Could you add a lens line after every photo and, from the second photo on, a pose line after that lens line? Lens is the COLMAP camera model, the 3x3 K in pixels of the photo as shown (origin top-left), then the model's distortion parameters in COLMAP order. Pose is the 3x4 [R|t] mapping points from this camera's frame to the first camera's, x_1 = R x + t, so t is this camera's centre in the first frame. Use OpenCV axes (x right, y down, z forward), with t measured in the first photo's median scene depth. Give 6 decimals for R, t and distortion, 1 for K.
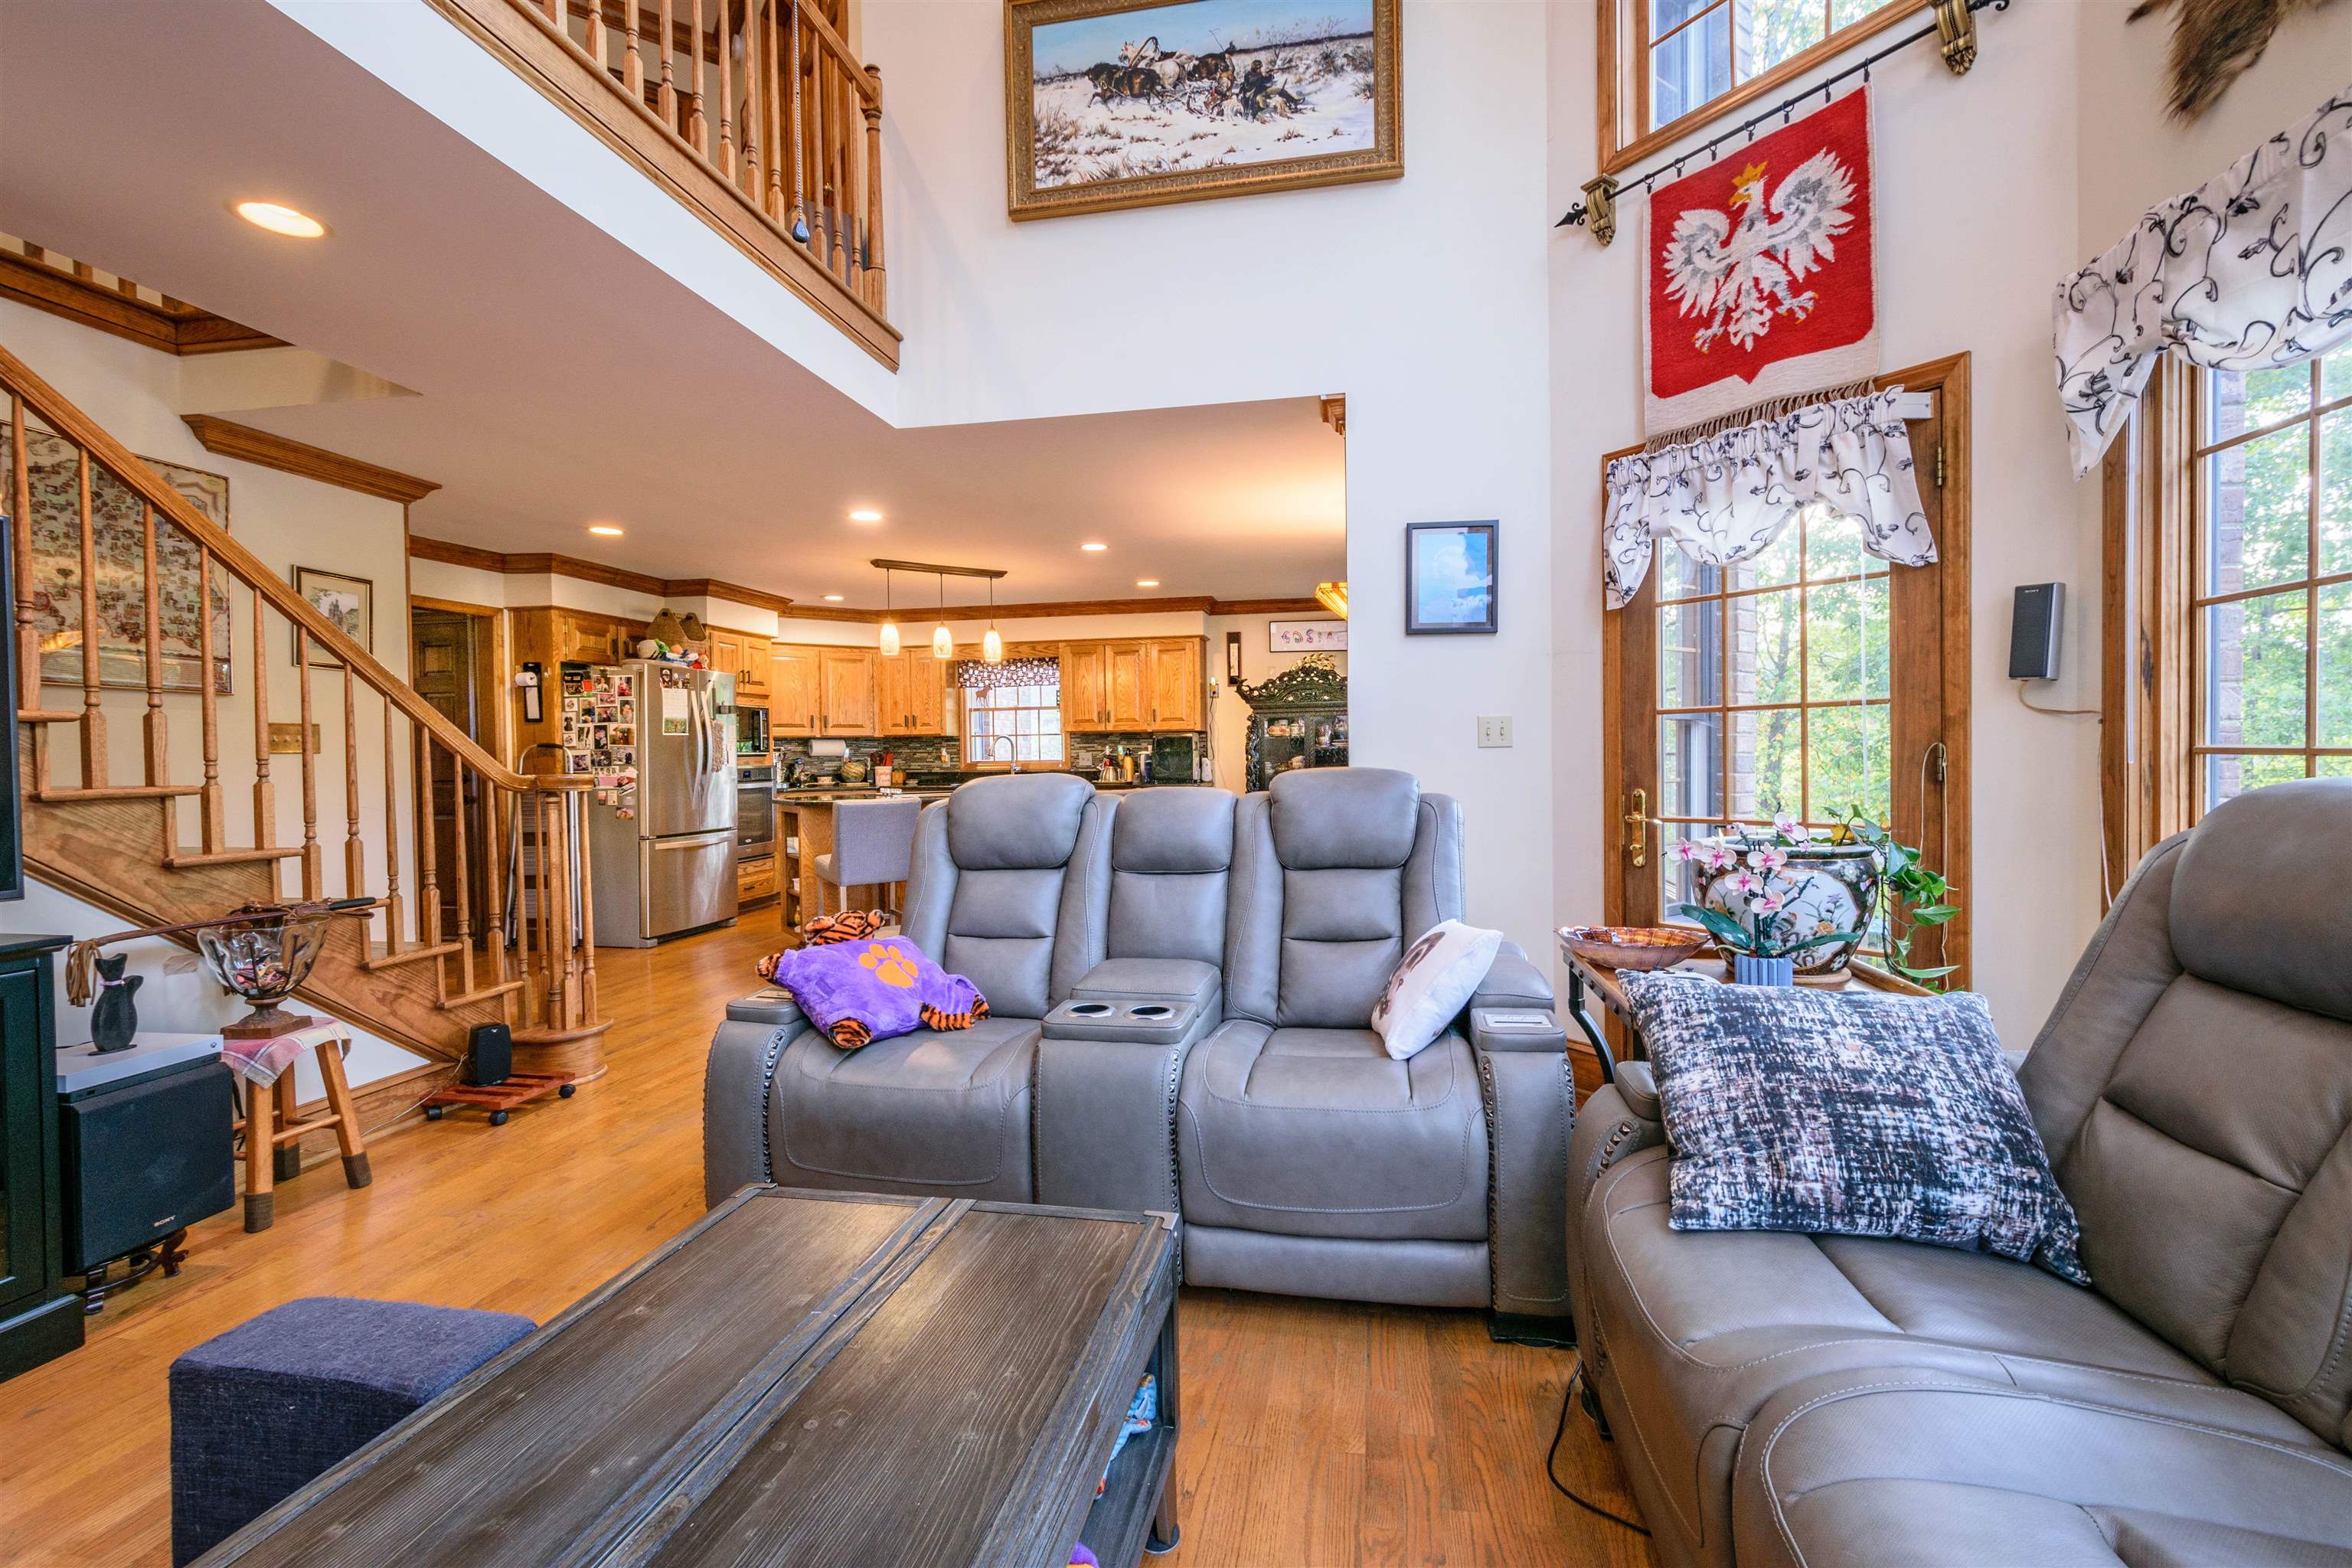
lens RADIAL K [[1024.5, 0, 1185.1], [0, 1024.5, 769.0], [0, 0, 1]] dist [0.001907, 0.000317]
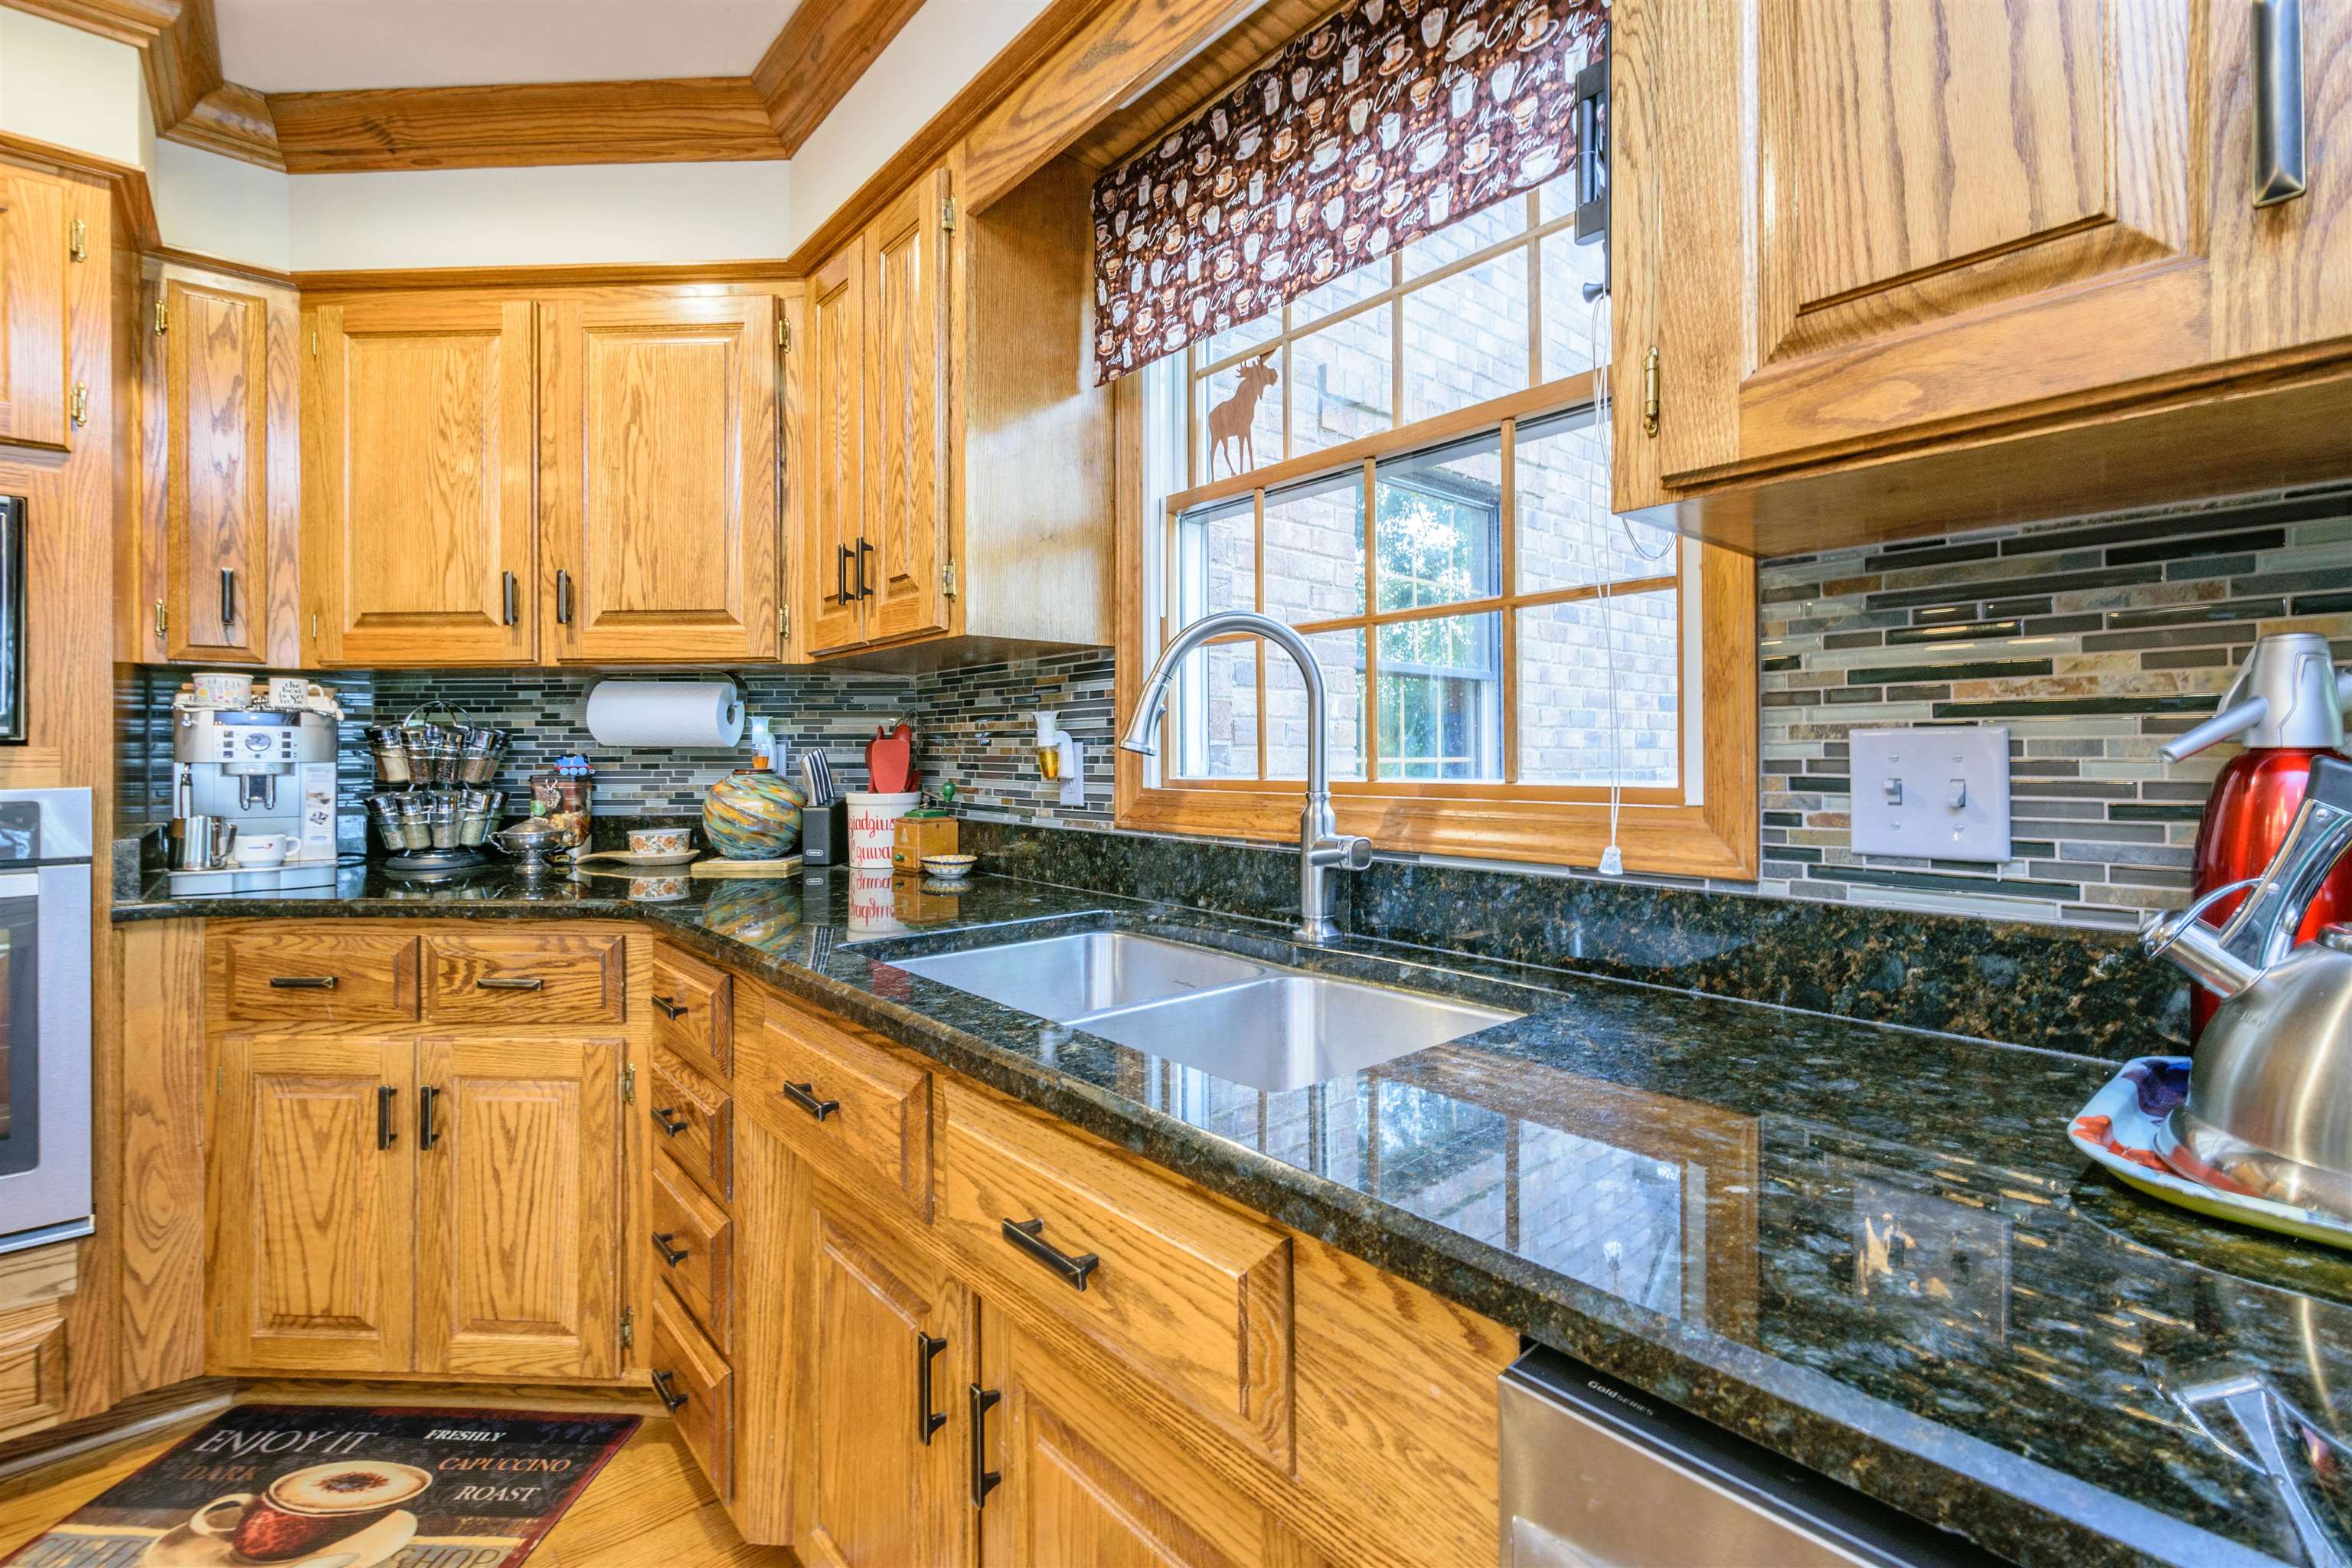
lens RADIAL K [[1035.3, 0, 1186.9], [0, 1035.3, 747.0], [0, 0, 1]] dist [0.002236, -0.000293]
pose [[0.783993, 0.006438, -0.620737, -0.106917], [-0.015607, 0.999835, -0.009341, -0.014387], [0.620574, 0.017011, 0.783963, 1.029426]]
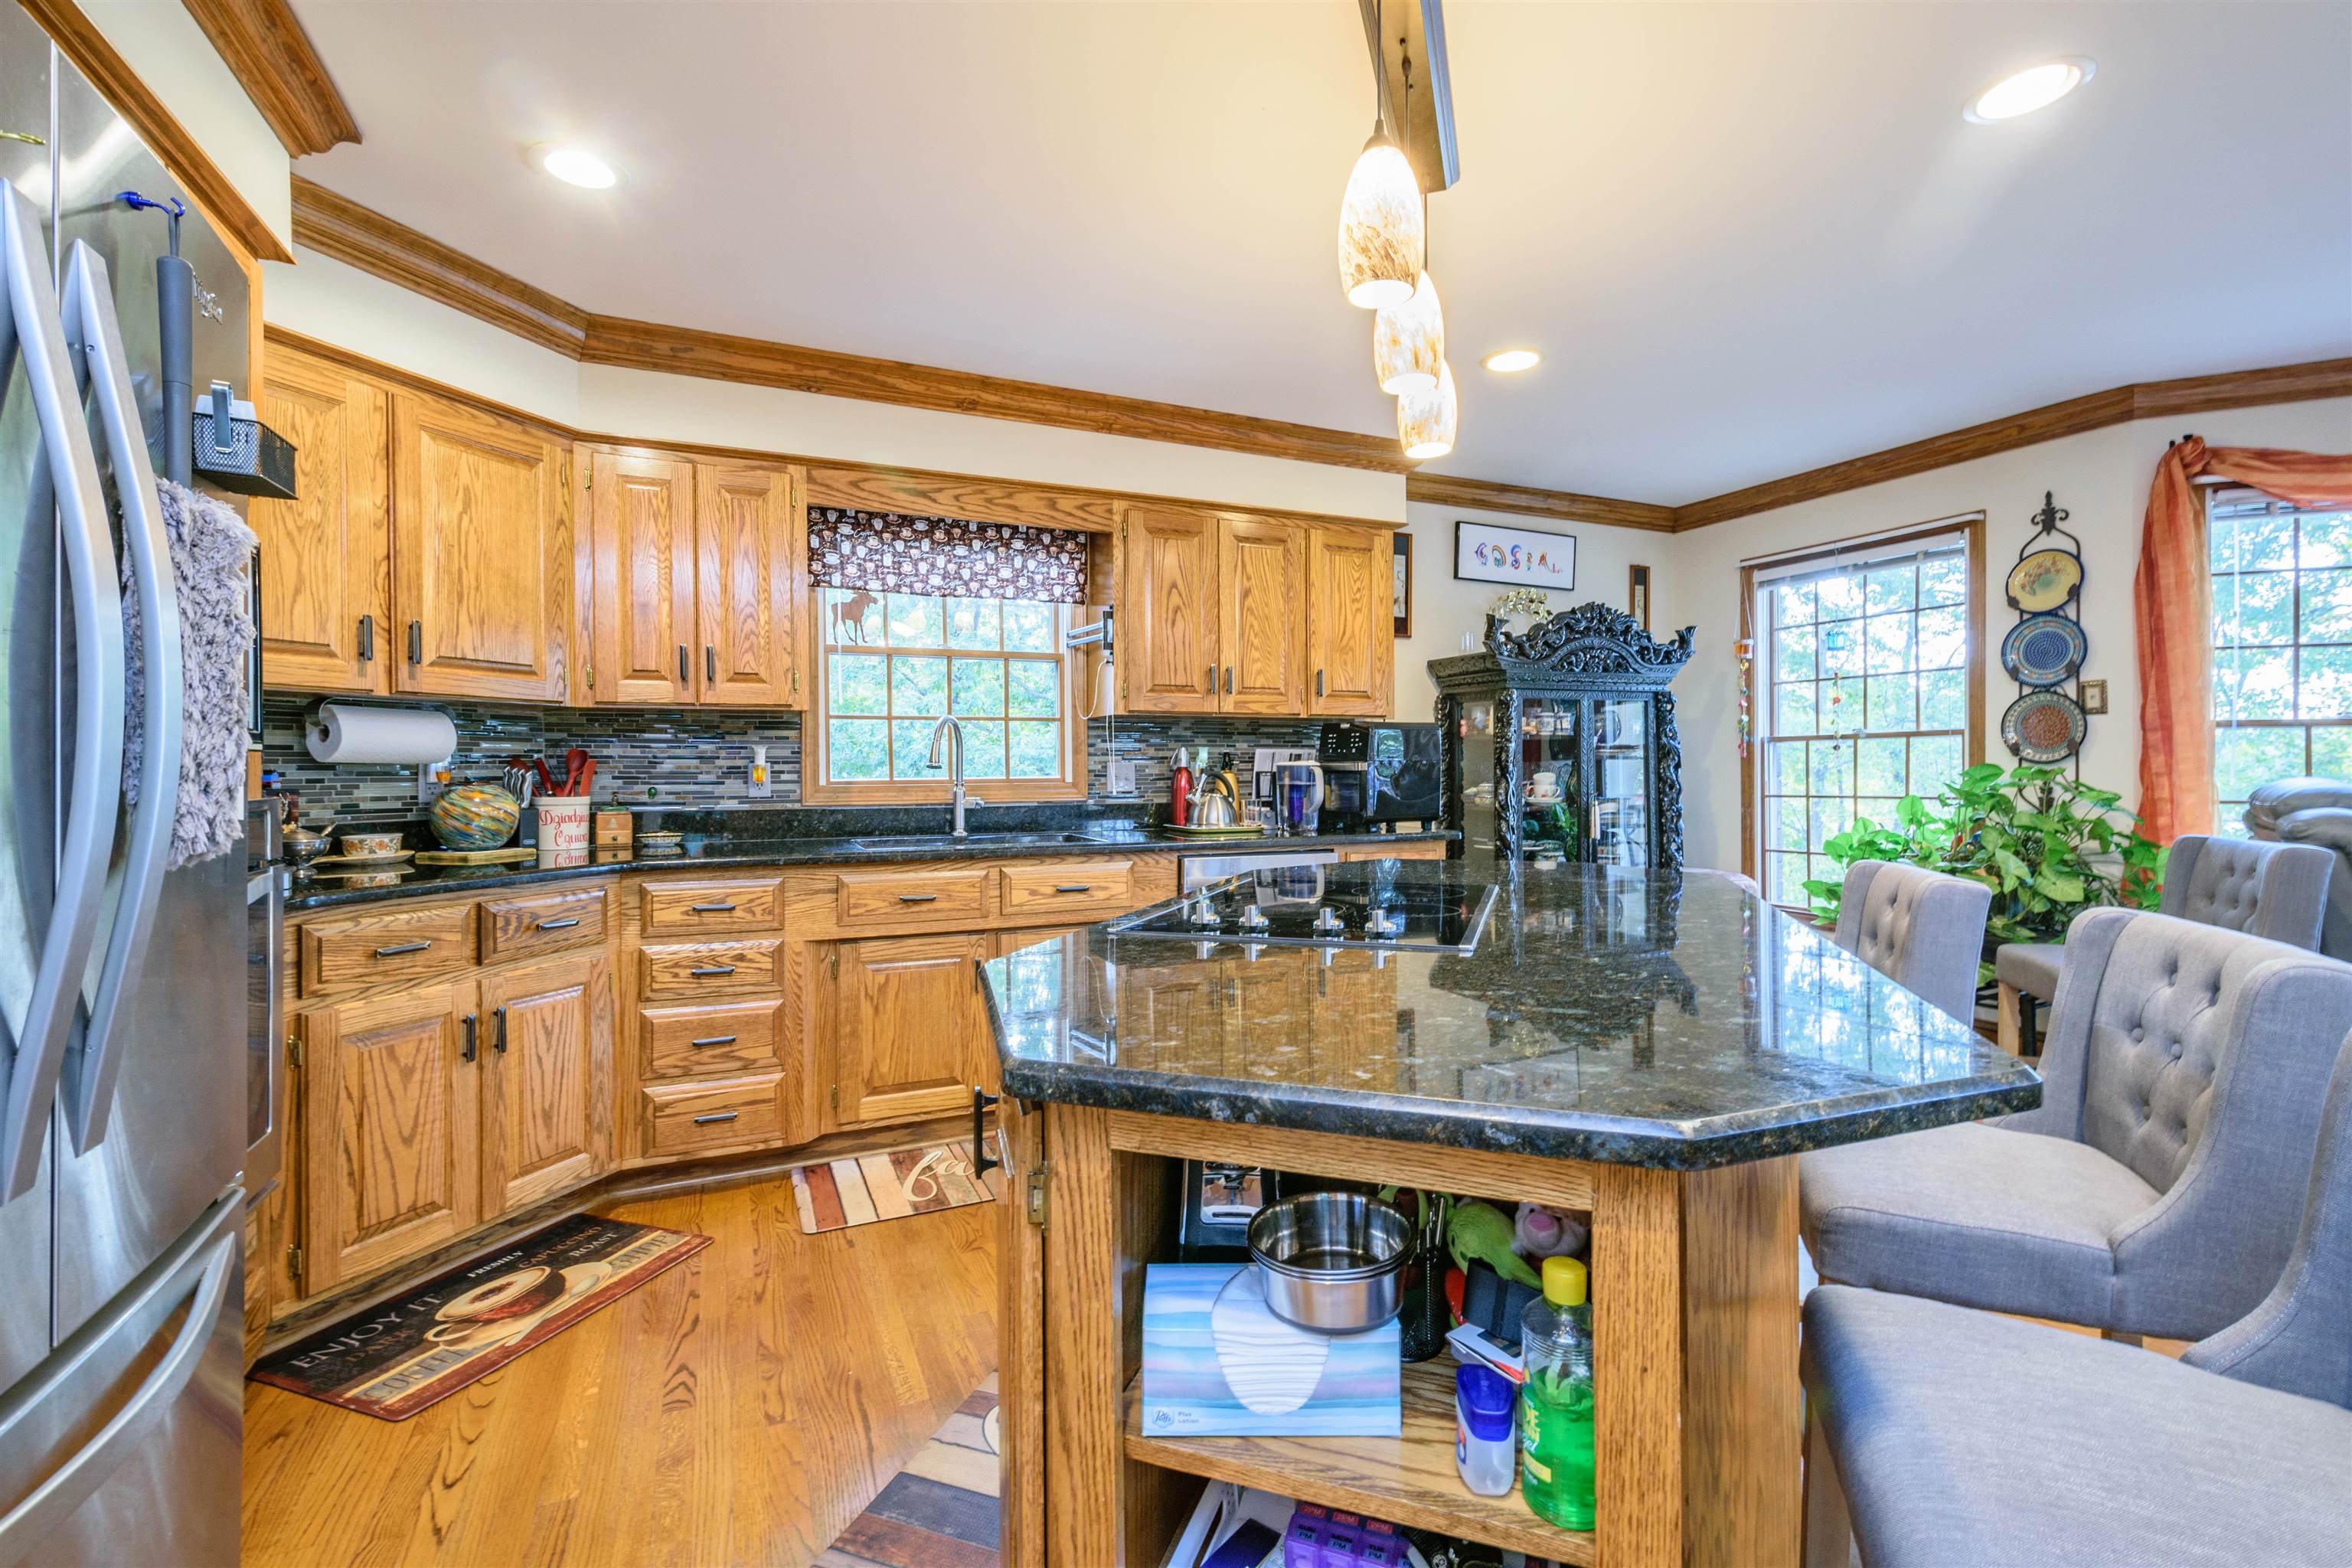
lens RADIAL K [[1024.5, 0, 1185.1], [0, 1024.5, 769.0], [0, 0, 1]] dist [0.001907, 0.000317]
pose [[0.820179, 0.008474, 0.572045, -0.384526], [0.001921, 0.999844, -0.017565, -0.006446], [-0.572104, 0.015506, 0.820034, 0.730822]]
